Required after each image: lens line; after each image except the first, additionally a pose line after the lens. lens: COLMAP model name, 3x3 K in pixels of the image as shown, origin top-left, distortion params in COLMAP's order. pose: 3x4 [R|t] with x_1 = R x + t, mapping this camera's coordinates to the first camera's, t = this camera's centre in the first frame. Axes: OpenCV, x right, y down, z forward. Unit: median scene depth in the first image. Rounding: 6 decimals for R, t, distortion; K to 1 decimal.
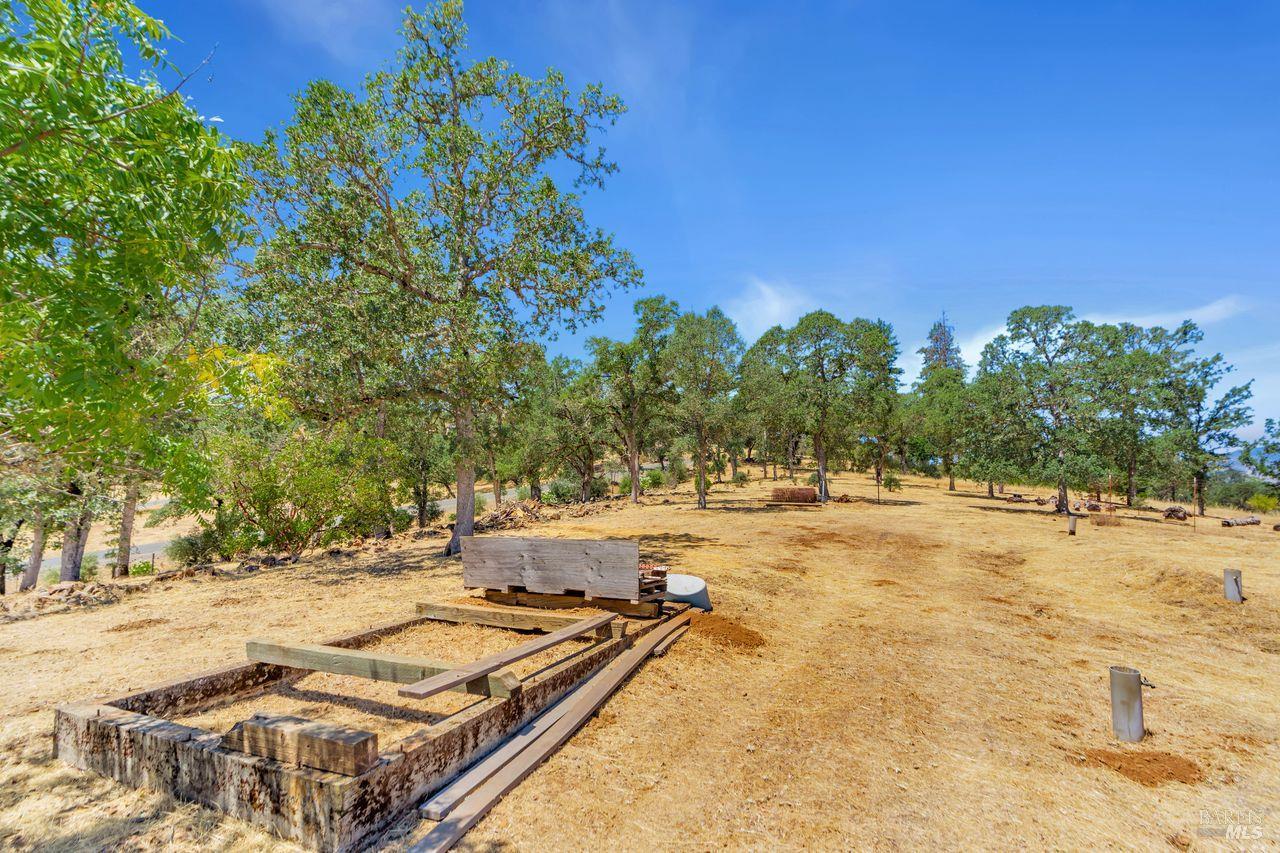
lens RADIAL K [[575.9, 0, 637.1], [0, 575.9, 432.8], [0, 0, 1]] dist [-0.000415, 0.000409]
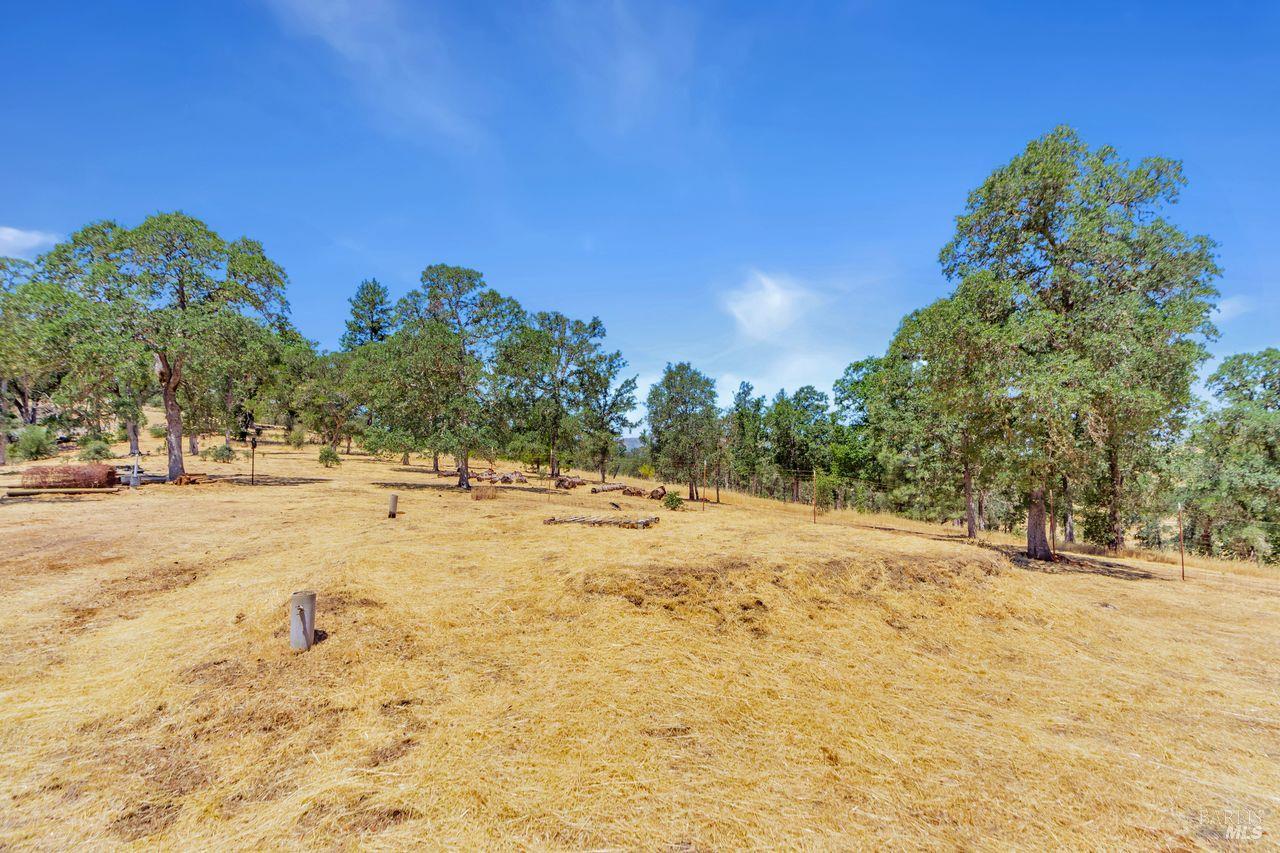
lens RADIAL K [[575.9, 0, 637.1], [0, 575.9, 432.8], [0, 0, 1]] dist [-0.000415, 0.000409]
pose [[0.721996, 0.024247, 0.691473, 0.191834], [-0.053512, 0.998349, 0.020866, 0.009339], [-0.689825, -0.052067, 0.722101, 0.077081]]
